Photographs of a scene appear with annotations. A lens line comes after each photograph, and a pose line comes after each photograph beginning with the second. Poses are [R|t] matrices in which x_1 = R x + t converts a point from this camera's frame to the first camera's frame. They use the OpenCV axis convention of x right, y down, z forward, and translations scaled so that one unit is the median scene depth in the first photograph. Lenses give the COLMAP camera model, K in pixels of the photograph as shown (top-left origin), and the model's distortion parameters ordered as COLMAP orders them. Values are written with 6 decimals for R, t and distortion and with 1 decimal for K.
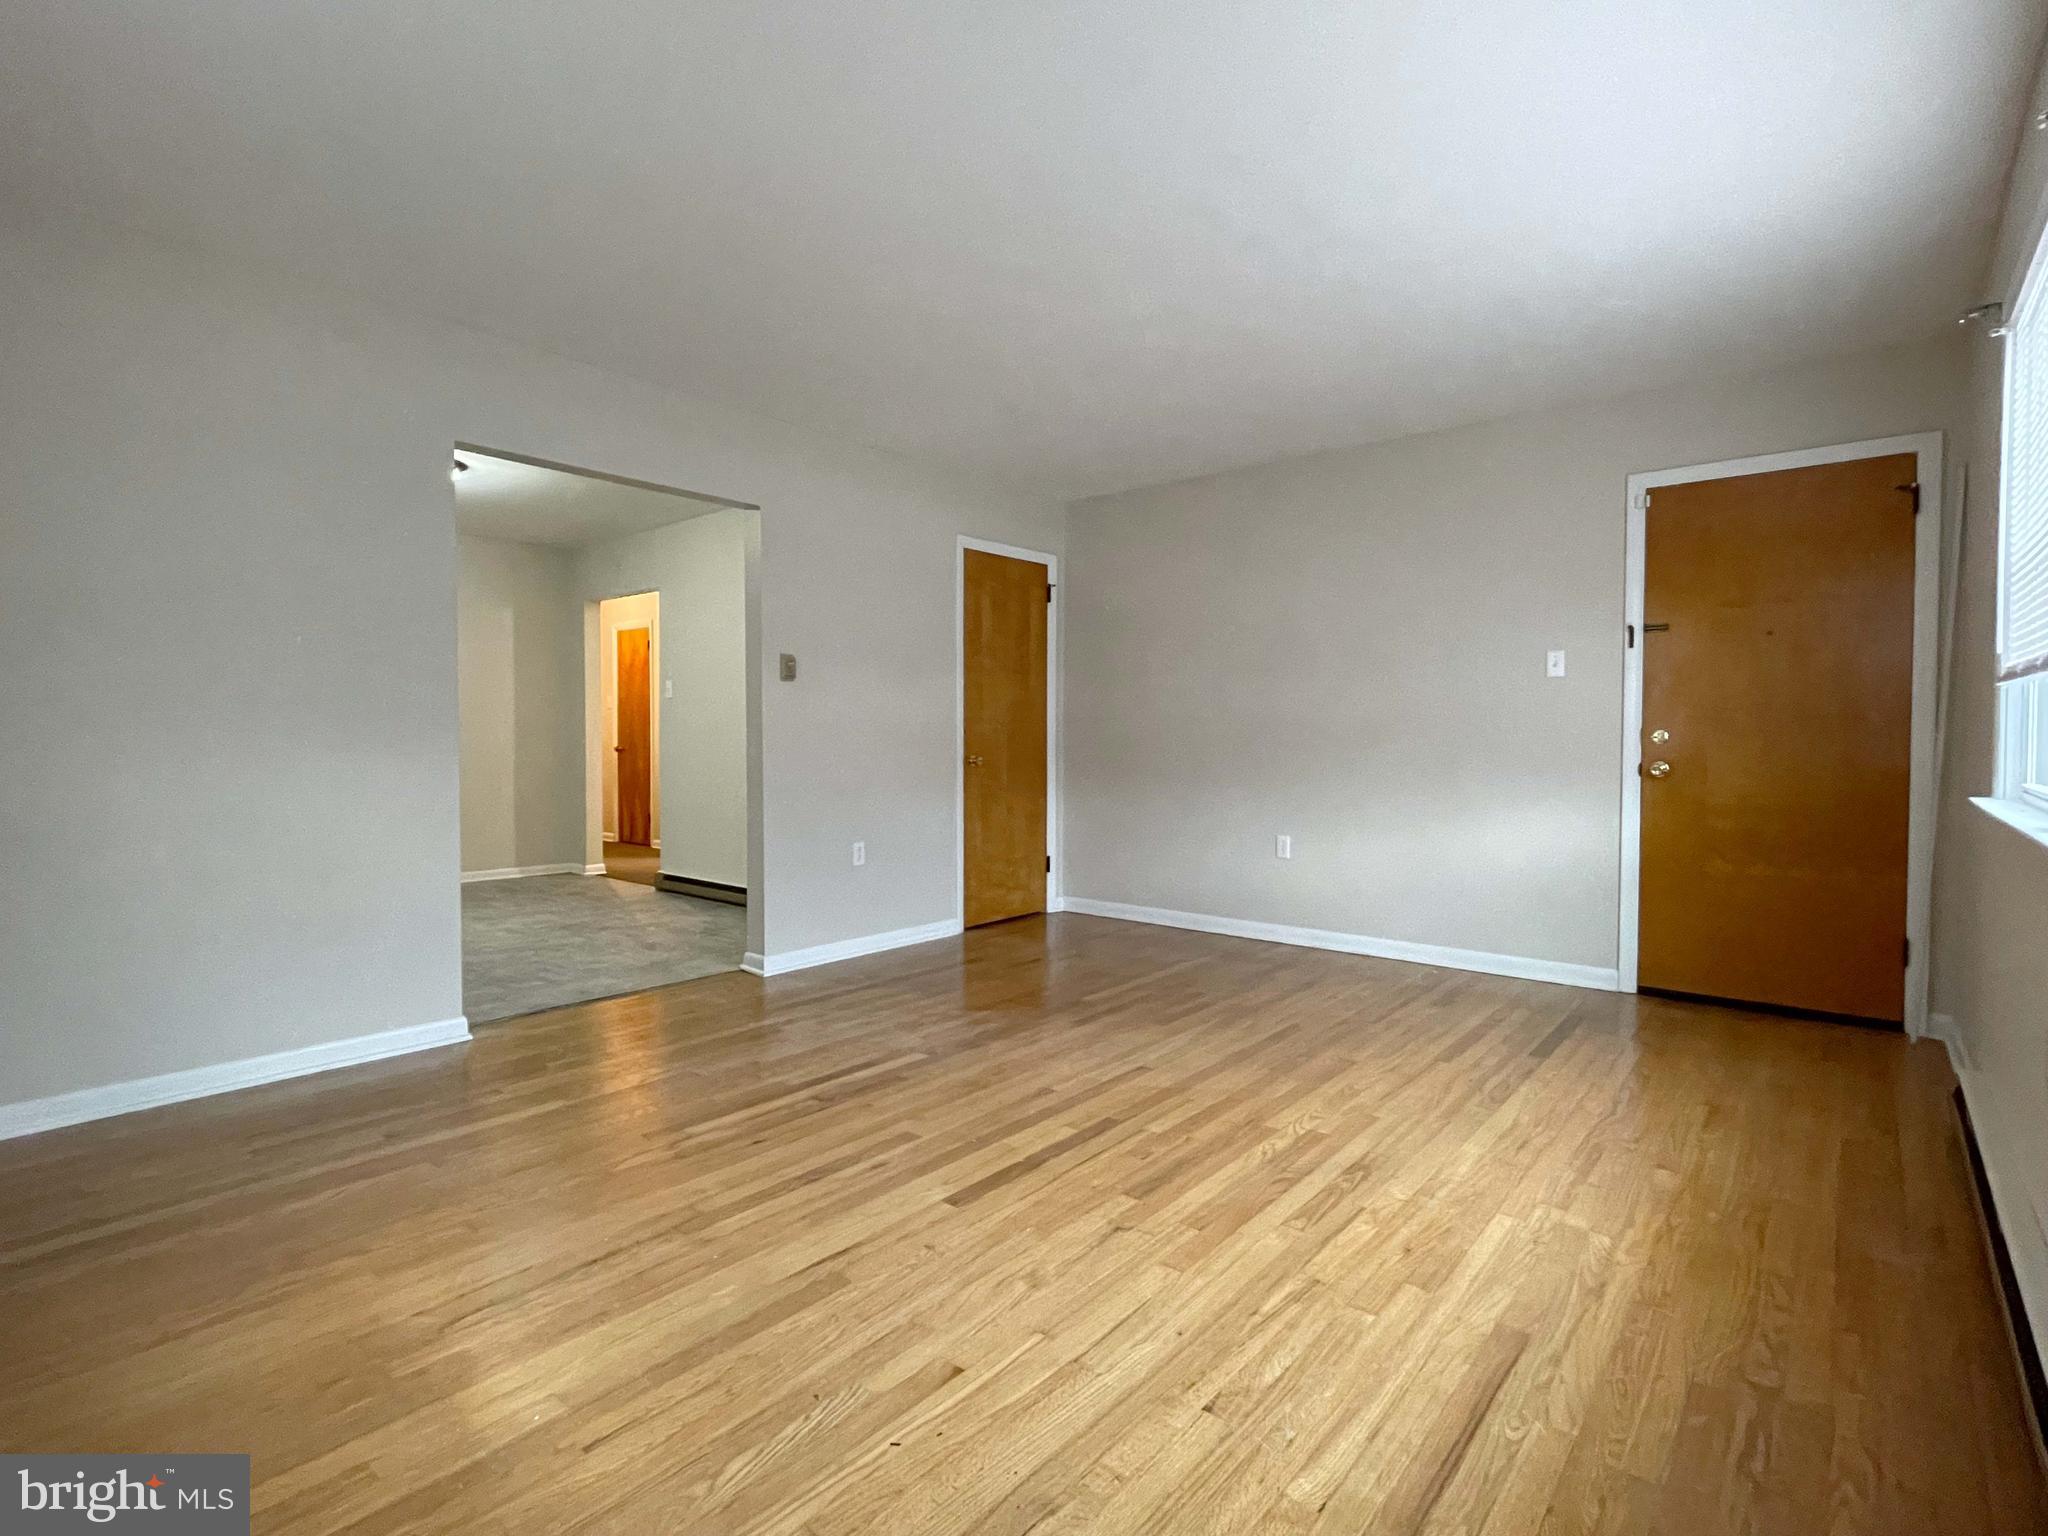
lens RADIAL K [[994.0, 0, 1064.1], [0, 994.0, 768.5], [0, 0, 1]] dist [-0.004474, -0.001346]
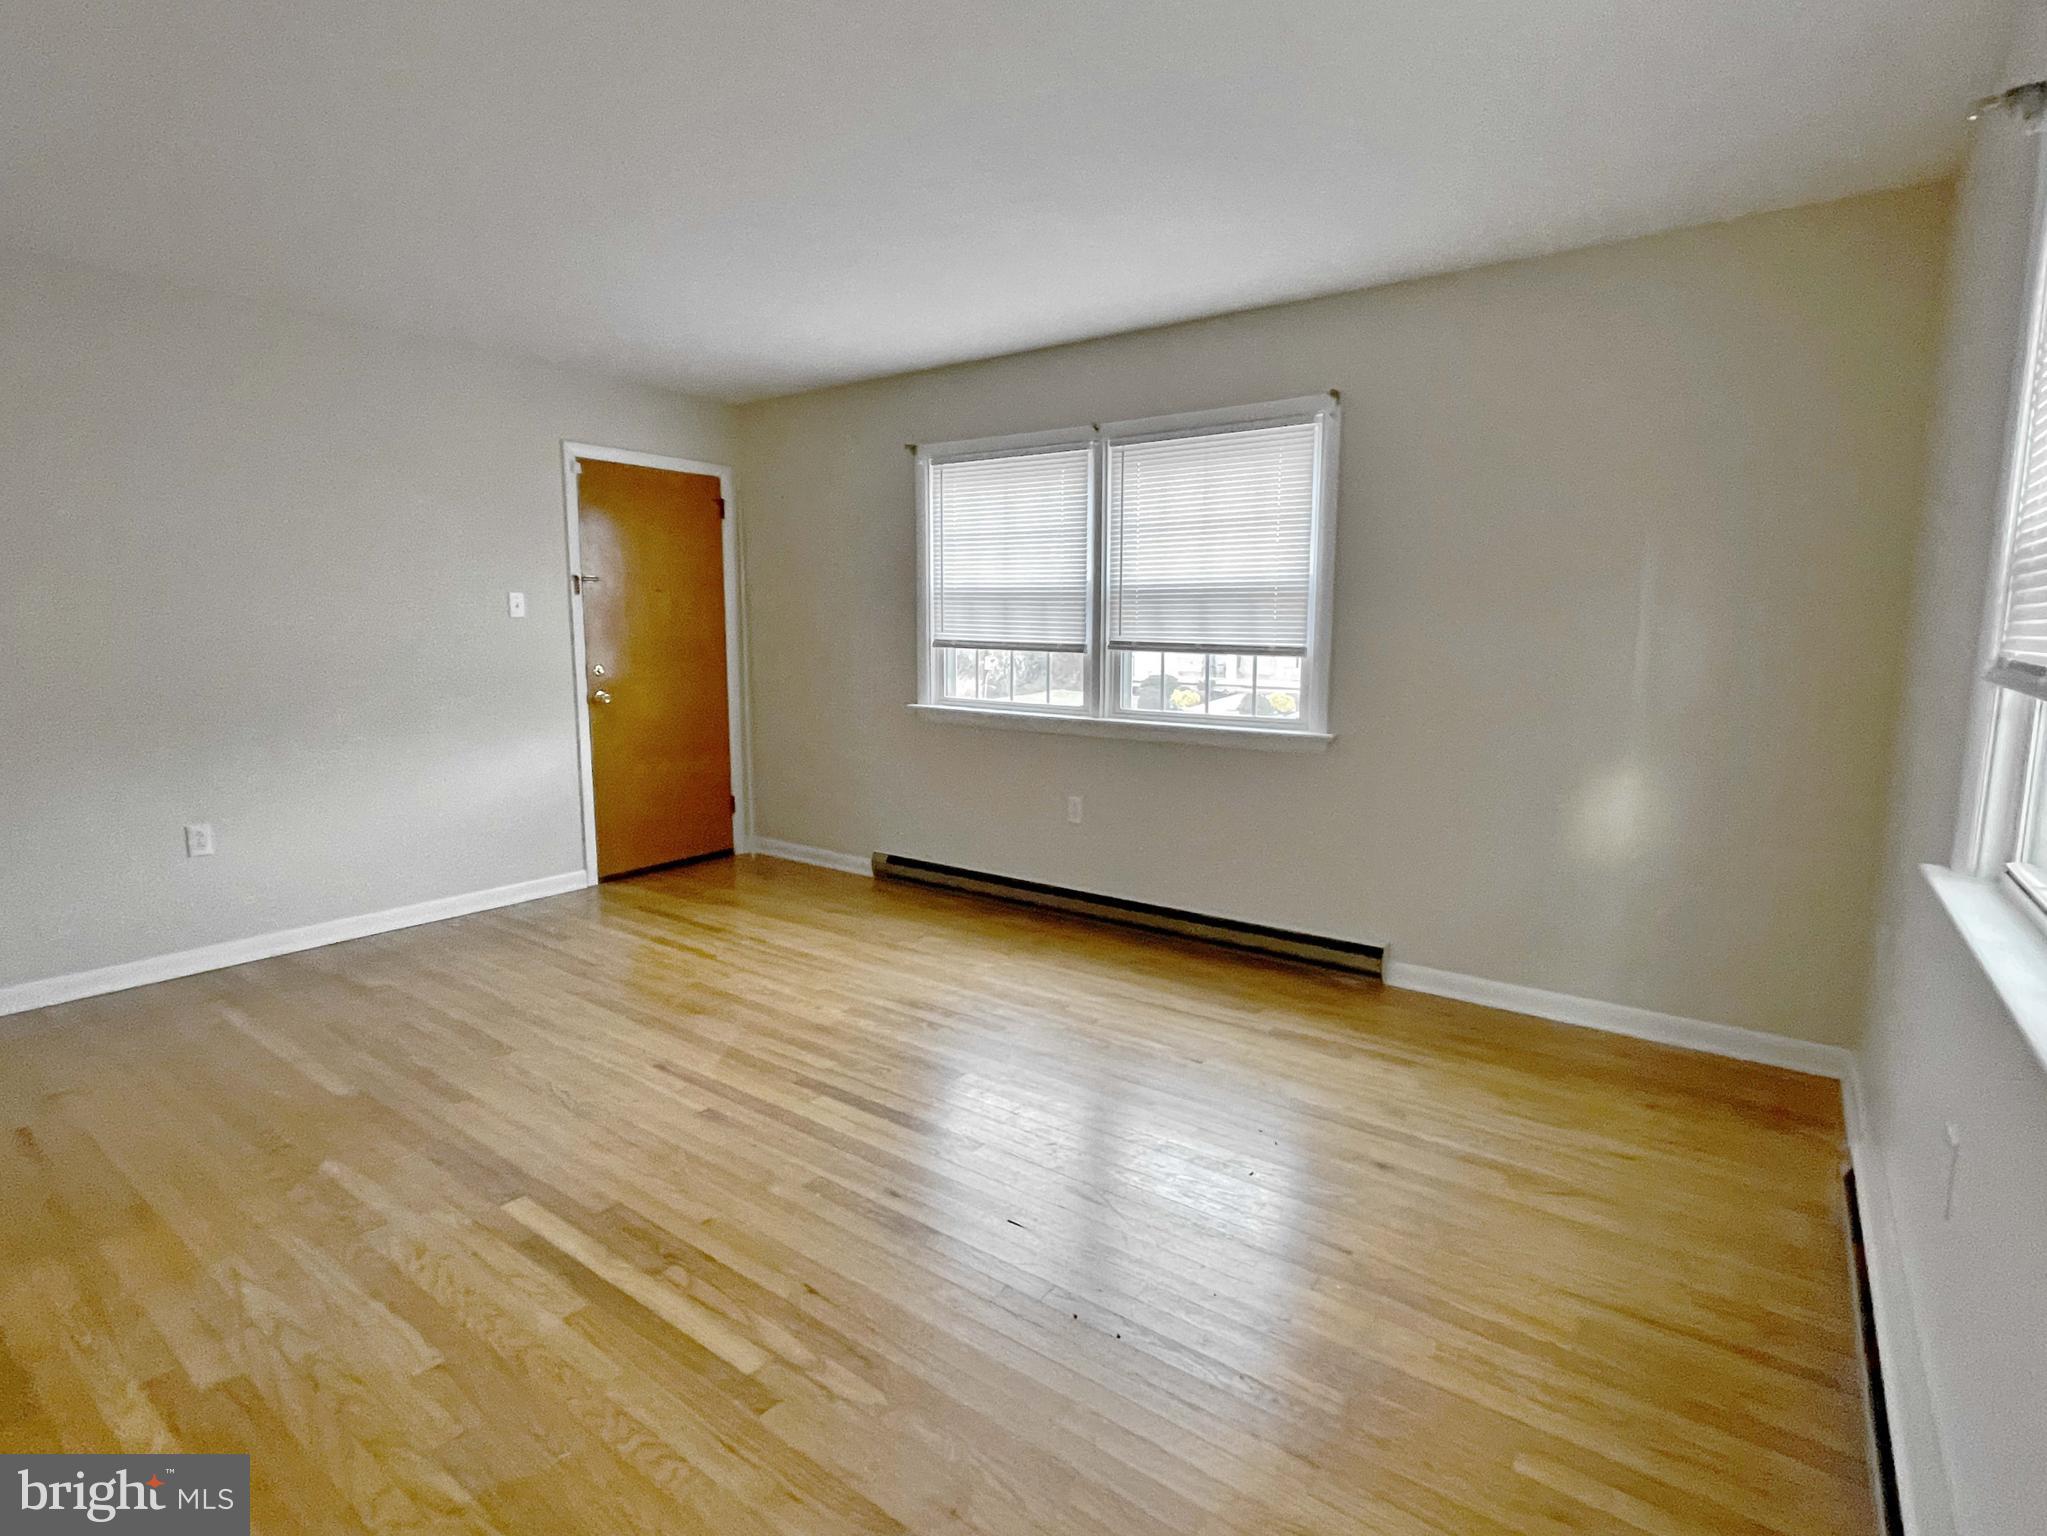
lens RADIAL K [[993.5, 0, 1011.8], [0, 993.5, 772.7], [0, 0, 1]] dist [-0.004474, -0.001346]
pose [[-0.037028, -0.151197, 0.987810, -0.824454], [0.027642, 0.987954, 0.152256, -0.103742], [-0.998932, 0.032943, -0.032403, 0.704608]]
